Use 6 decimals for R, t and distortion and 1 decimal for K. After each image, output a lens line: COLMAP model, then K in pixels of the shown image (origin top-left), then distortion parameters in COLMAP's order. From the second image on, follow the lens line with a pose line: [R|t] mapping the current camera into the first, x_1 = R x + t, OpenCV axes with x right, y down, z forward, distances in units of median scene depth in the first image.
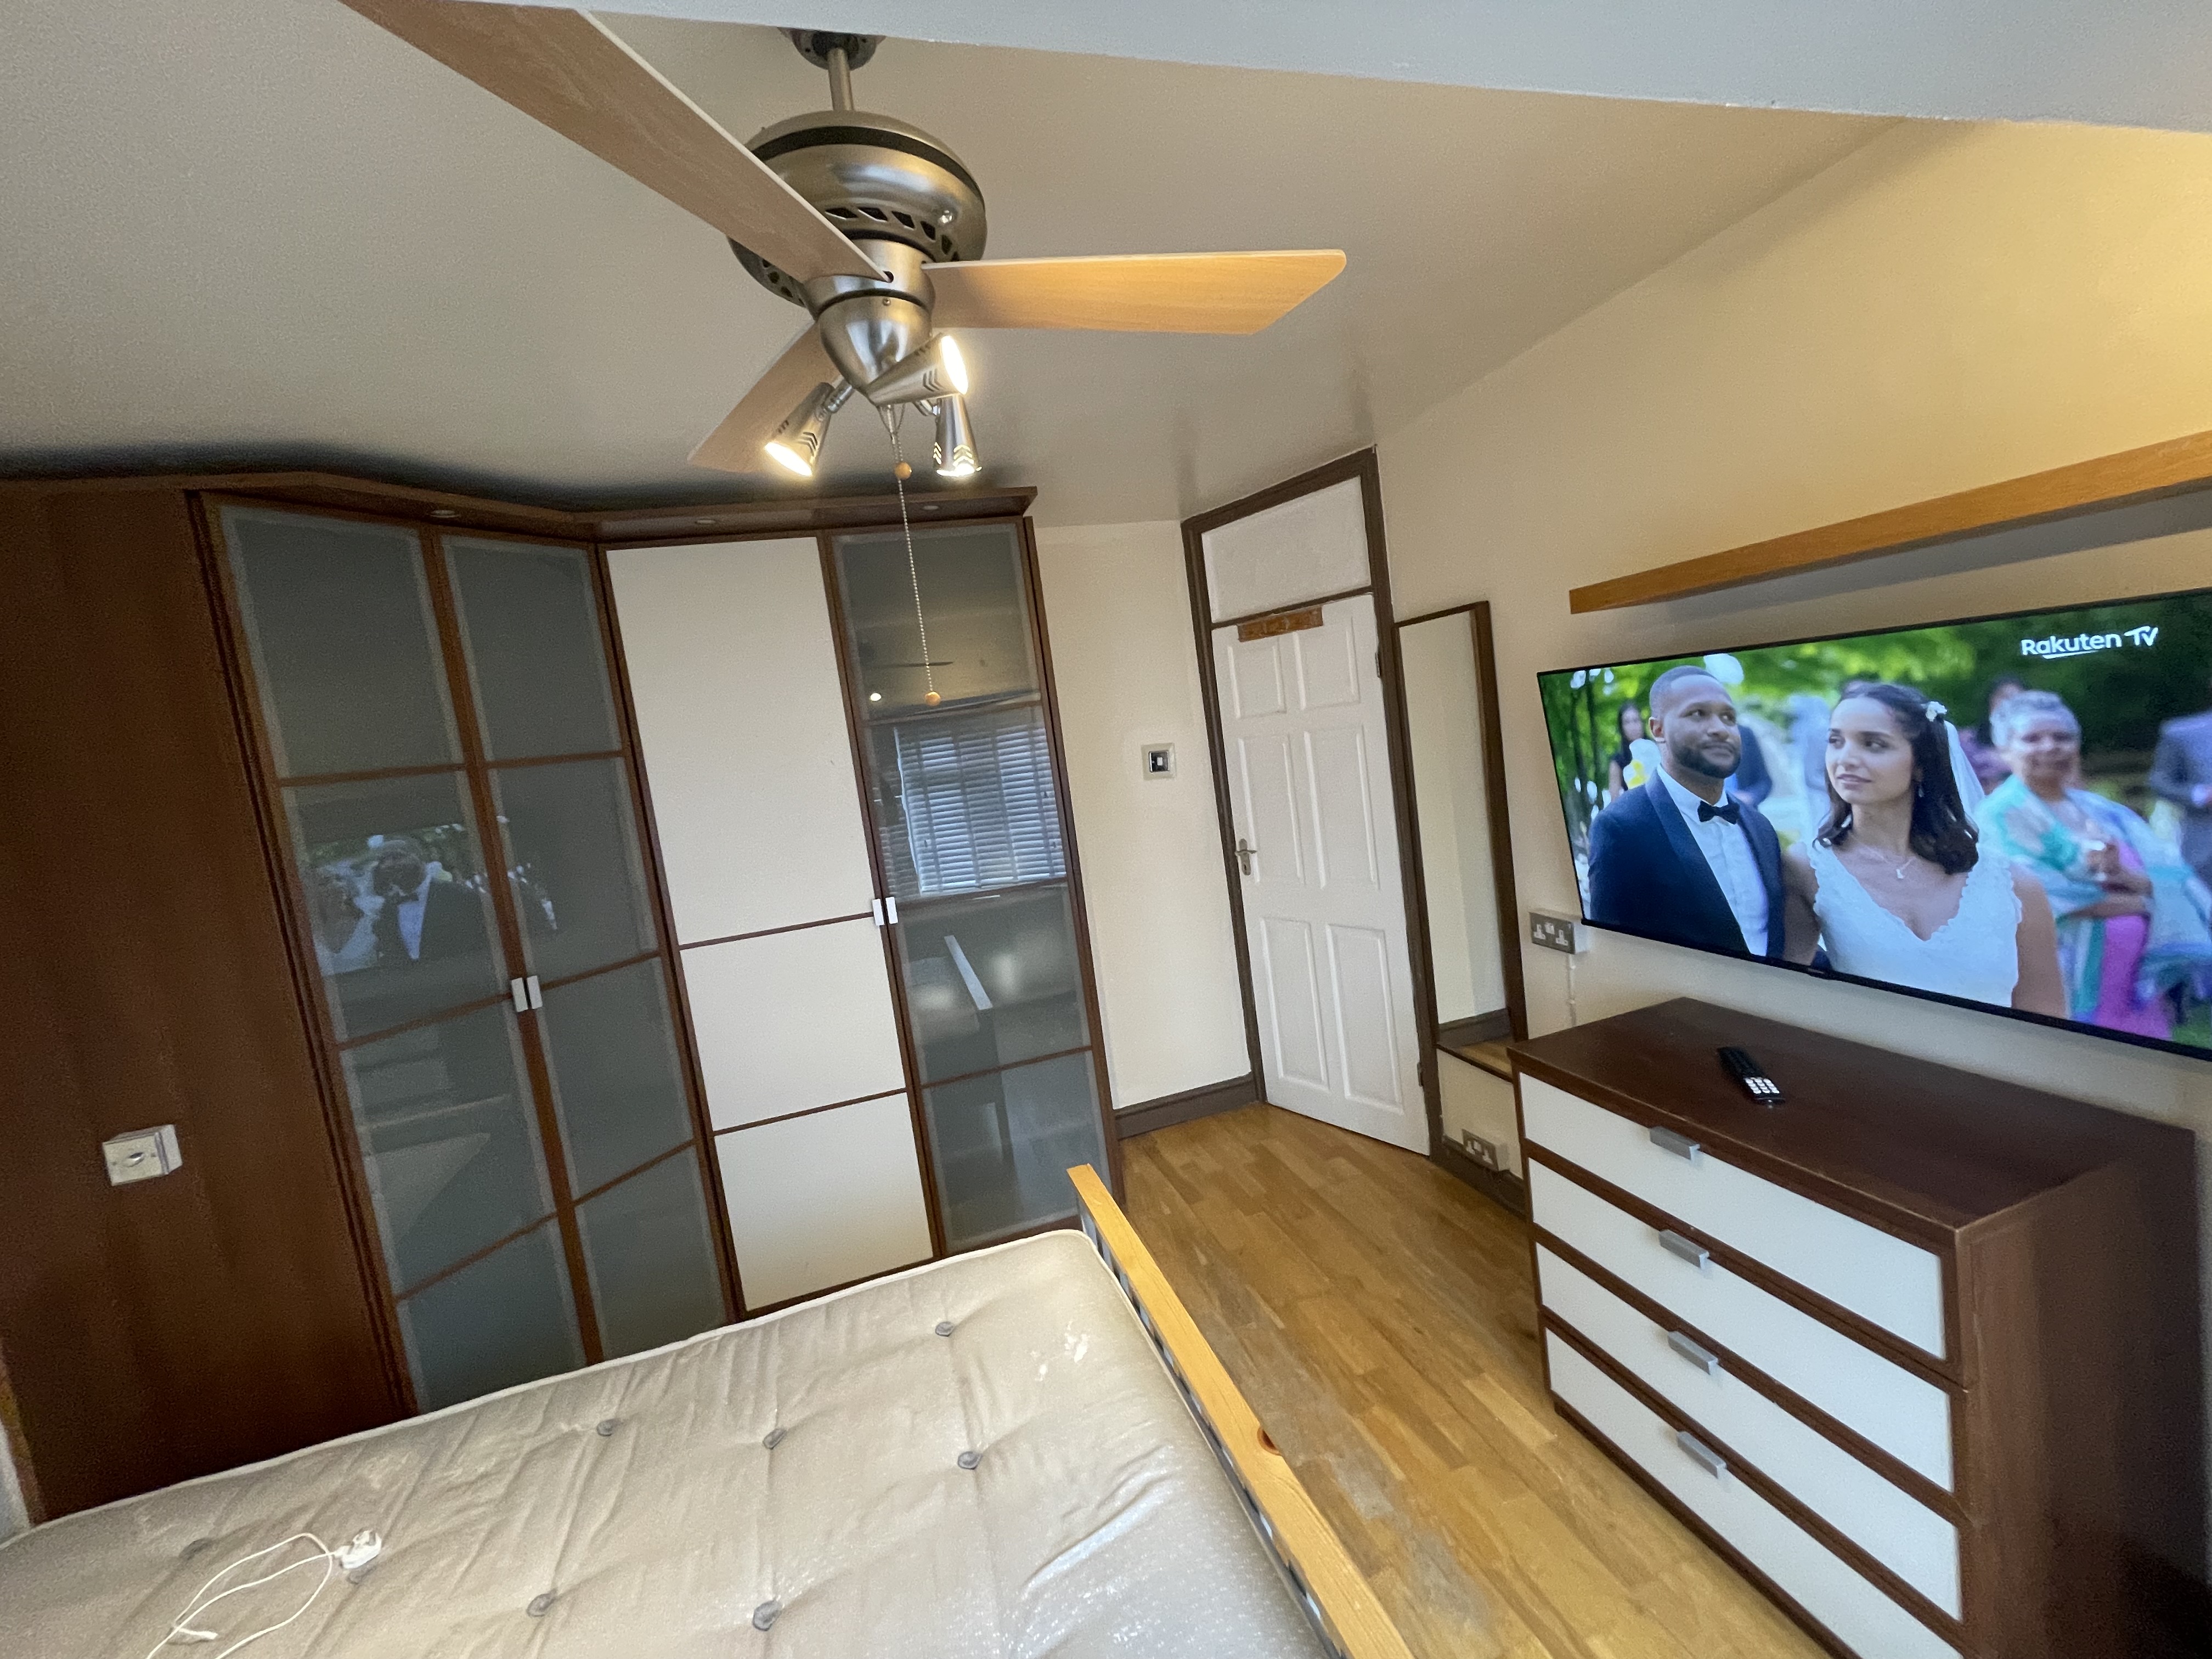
lens RADIAL K [[894.3, 0, 1101.3], [0, 894.3, 821.3], [0, 0, 1]] dist [-0.003934, 0.000054]
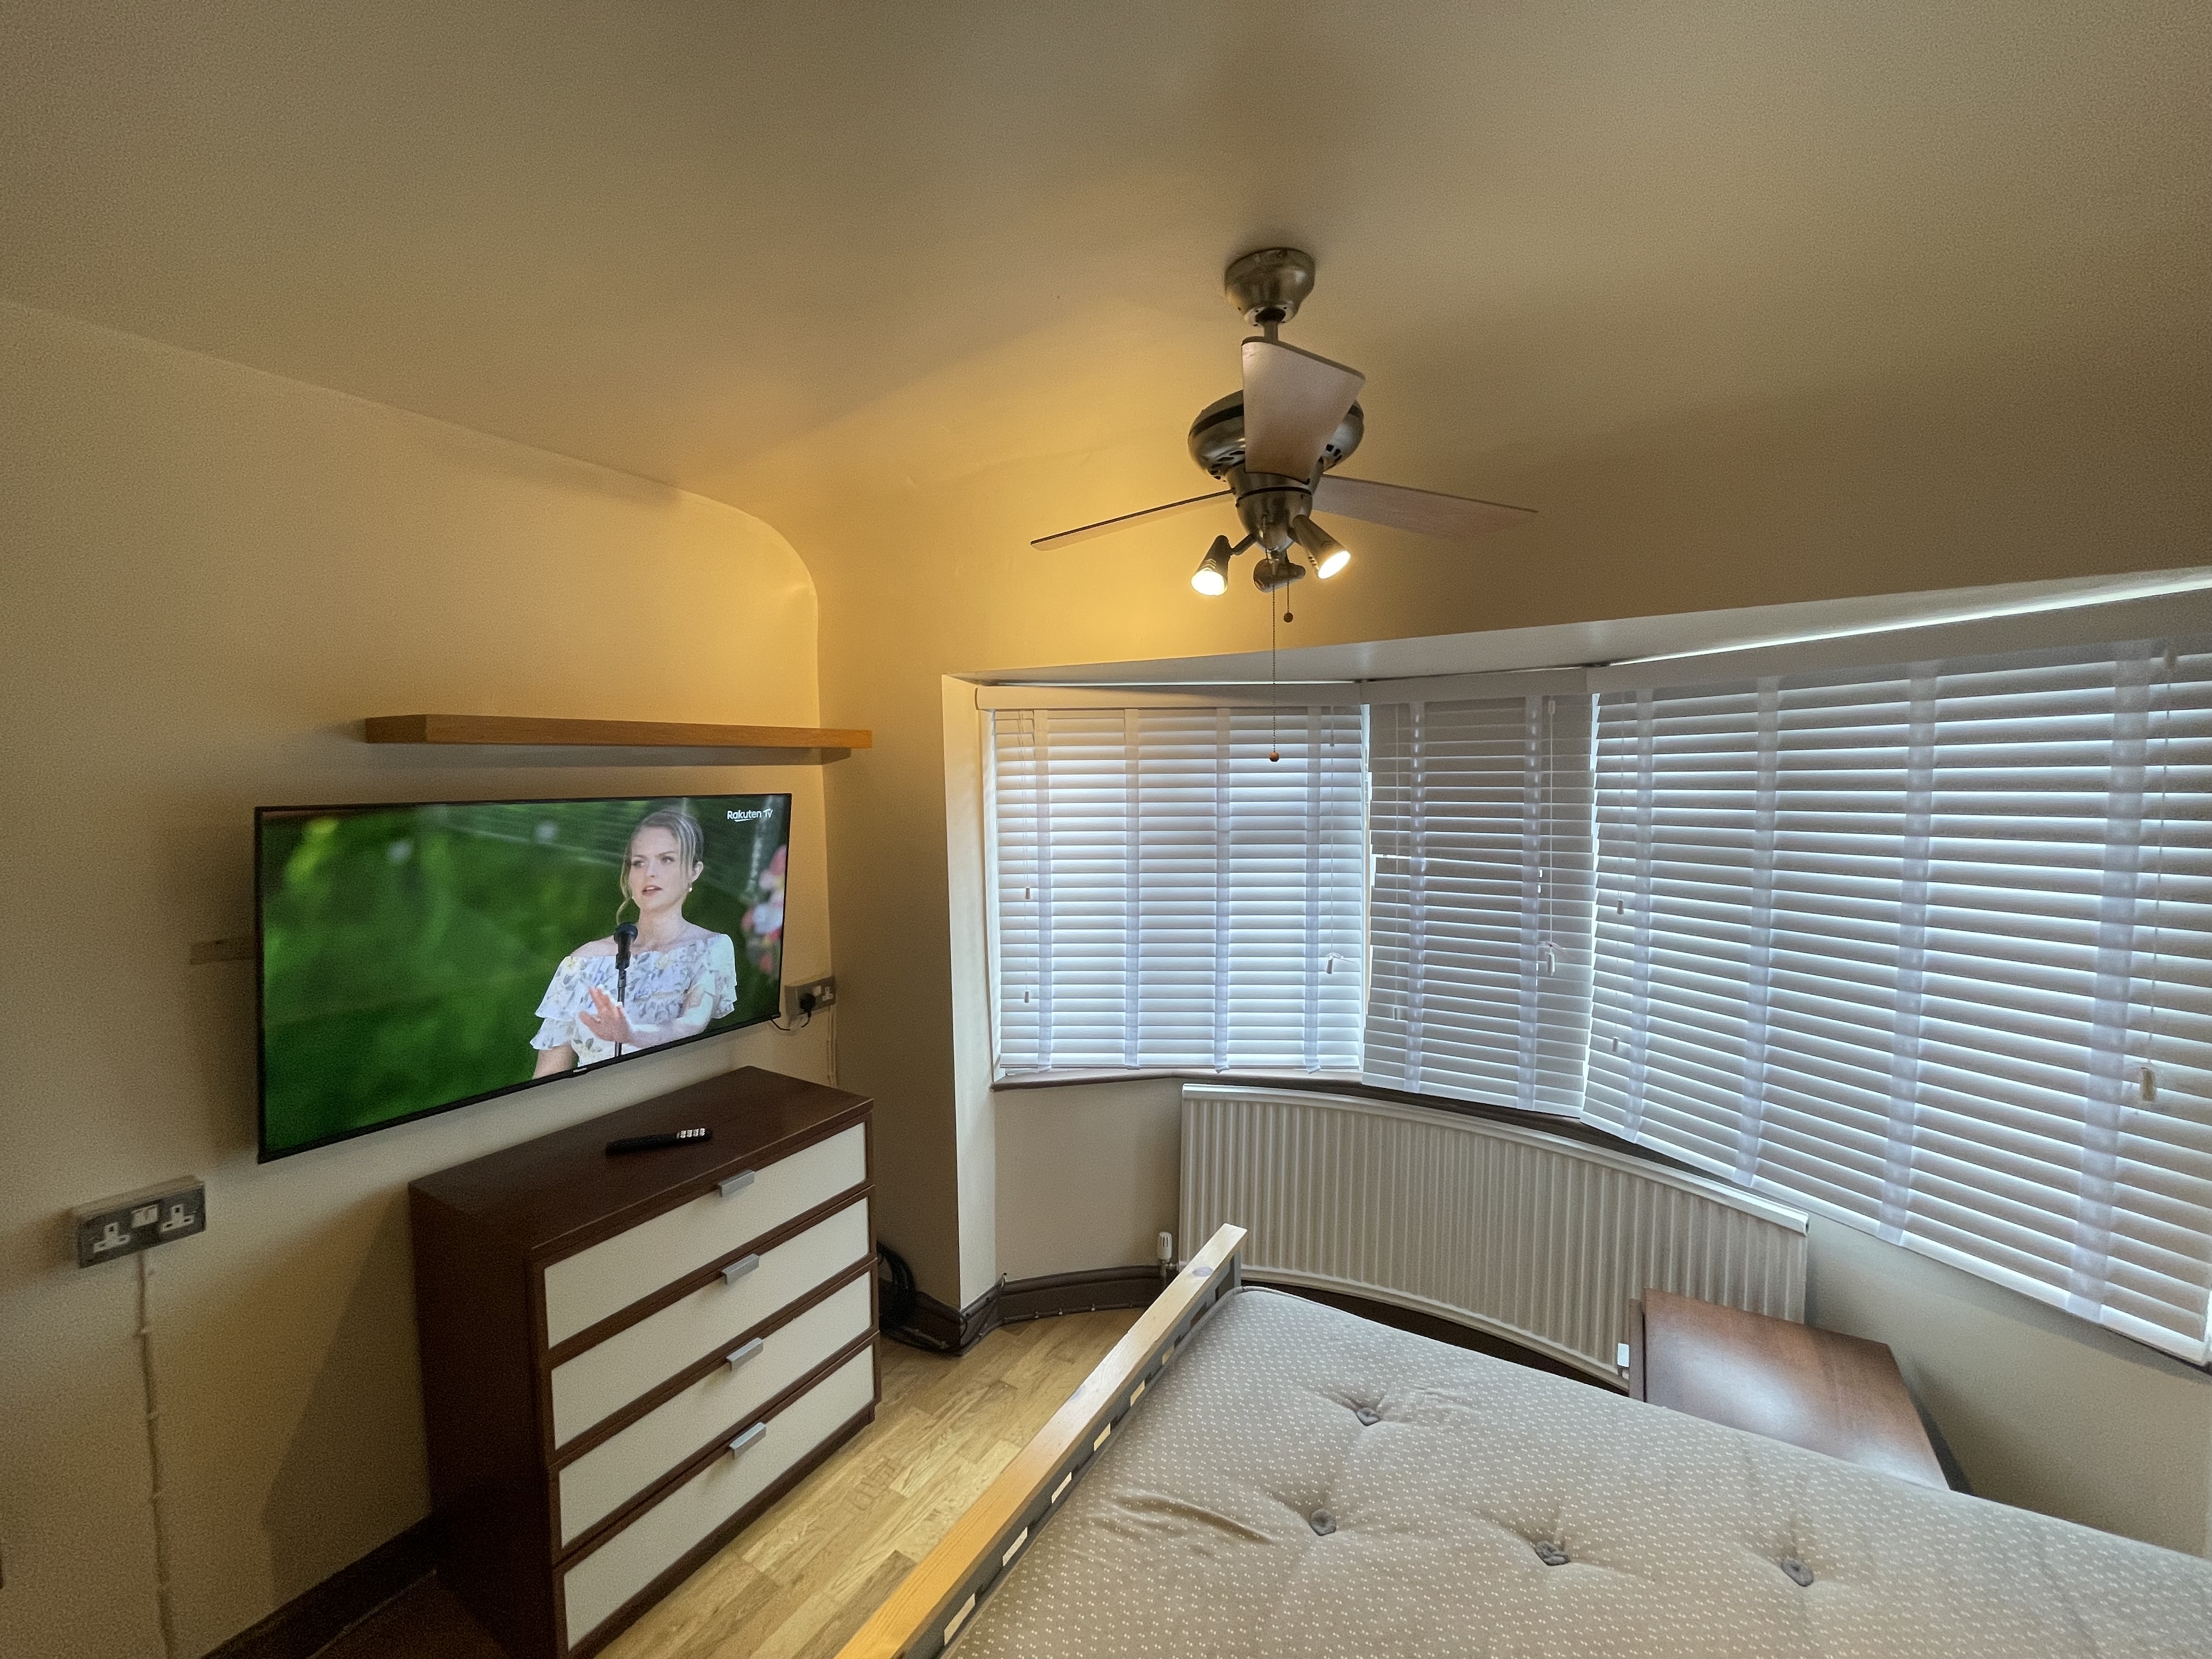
lens RADIAL K [[894.3, 0, 1099.3], [0, 894.3, 829.1], [0, 0, 1]] dist [-0.003934, 0.000054]
pose [[-0.674969, 0.080636, 0.733427, -0.435520], [0.162295, 0.985892, 0.040965, -0.065117], [-0.719776, 0.146682, -0.678533, 0.924862]]
